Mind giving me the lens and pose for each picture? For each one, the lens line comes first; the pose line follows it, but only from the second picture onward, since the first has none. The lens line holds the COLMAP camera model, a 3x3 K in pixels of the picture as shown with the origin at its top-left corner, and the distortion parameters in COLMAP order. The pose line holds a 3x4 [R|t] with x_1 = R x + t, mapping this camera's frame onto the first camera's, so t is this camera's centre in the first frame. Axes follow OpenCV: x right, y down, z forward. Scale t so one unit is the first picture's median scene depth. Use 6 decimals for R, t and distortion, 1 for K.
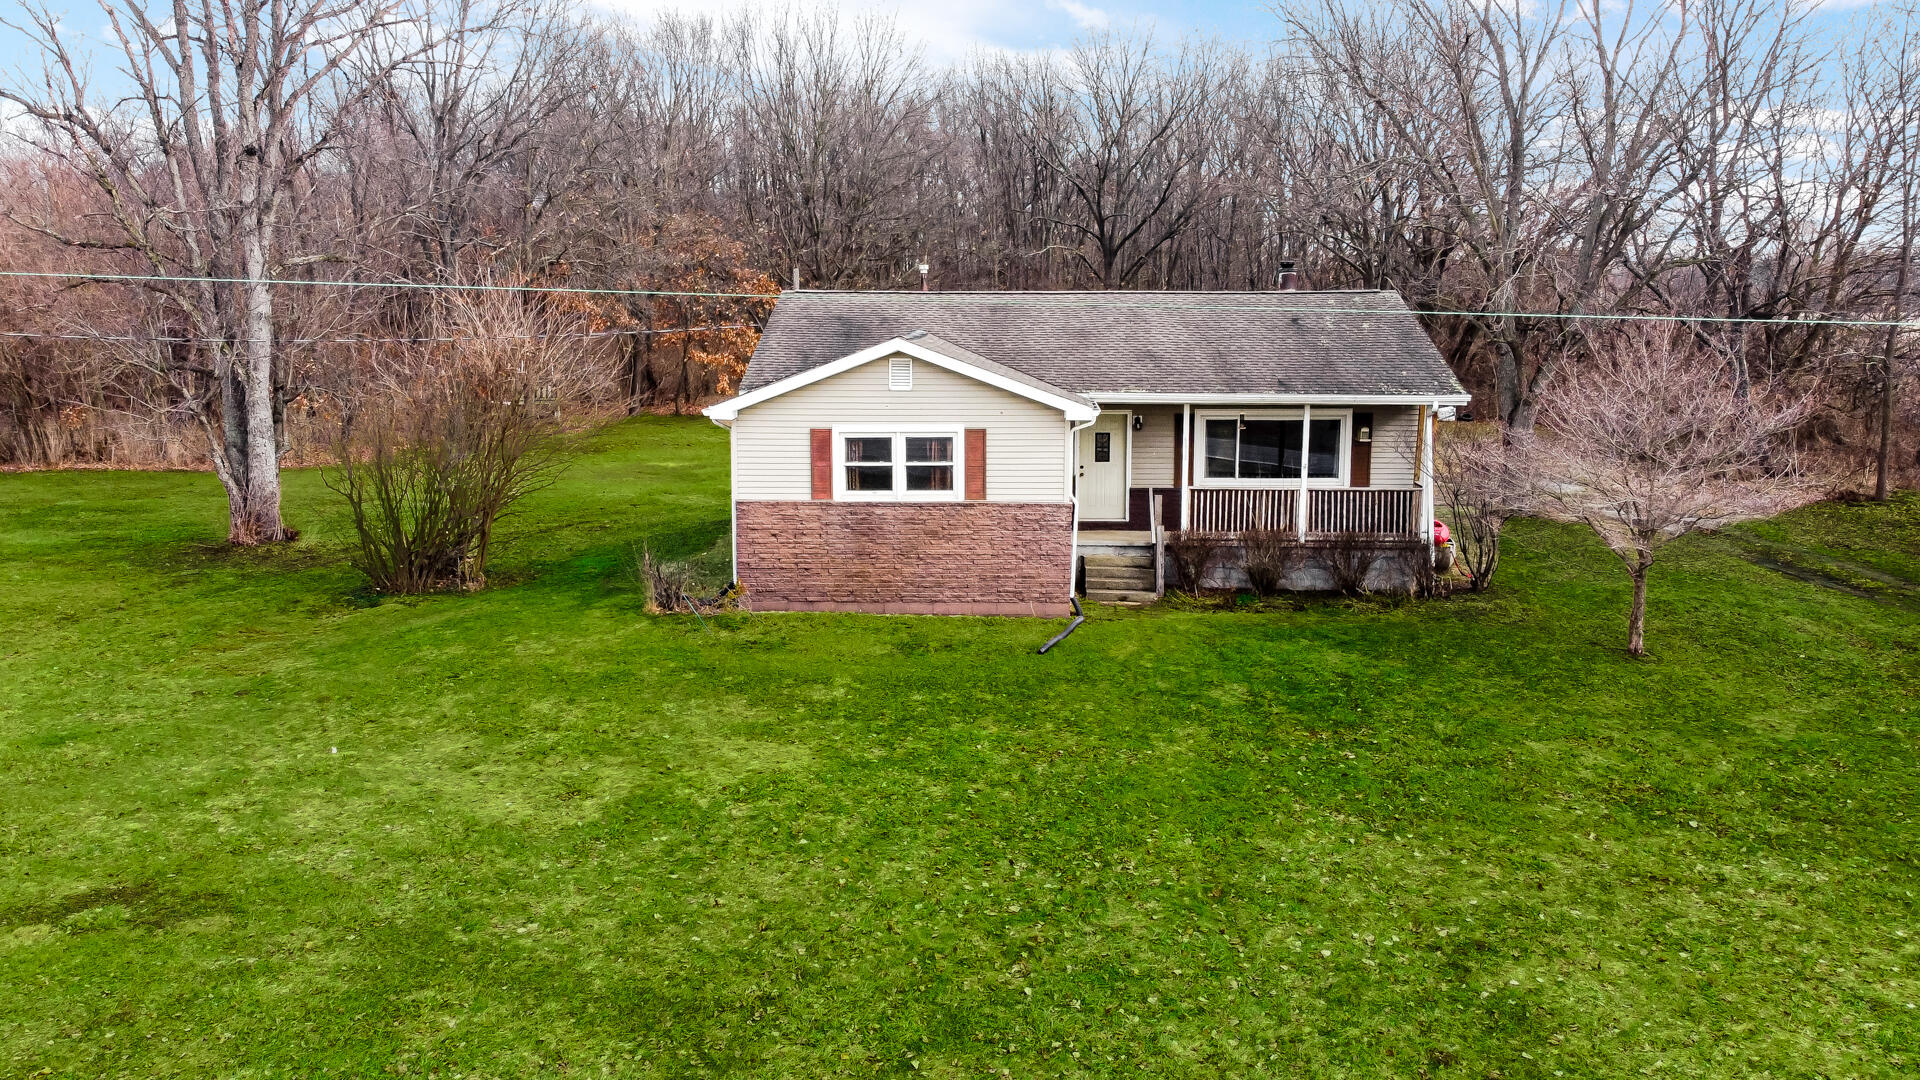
lens RADIAL K [[1463.9, 0, 960.0], [0, 1463.9, 540.0], [0, 0, 1]] dist [0.004696, -0.003533]
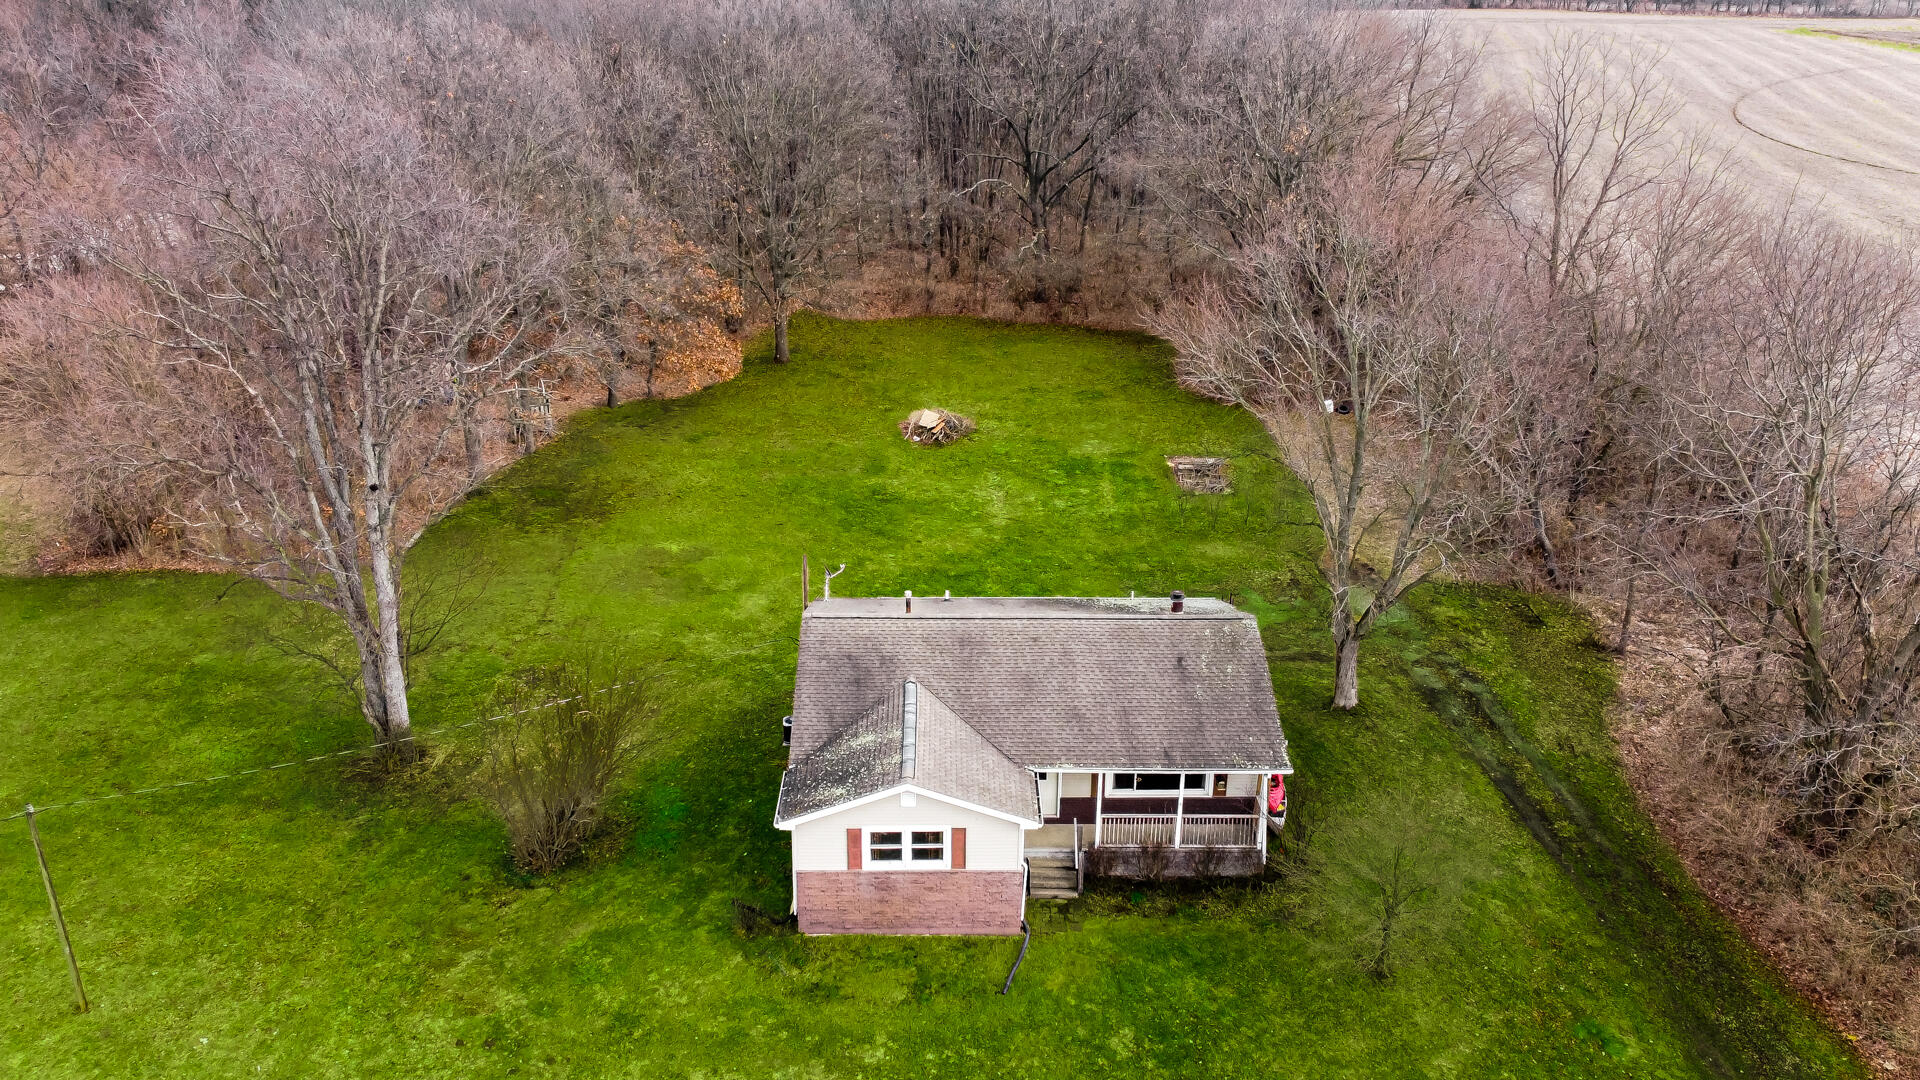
lens RADIAL K [[1463.9, 0, 960.0], [0, 1463.9, 540.0], [0, 0, 1]] dist [0.004696, -0.003533]
pose [[0.998297, -0.013734, 0.056699, -0.067675], [0.000861, 0.975256, 0.221079, -0.681398], [-0.058333, -0.220653, 0.973606, -0.376020]]
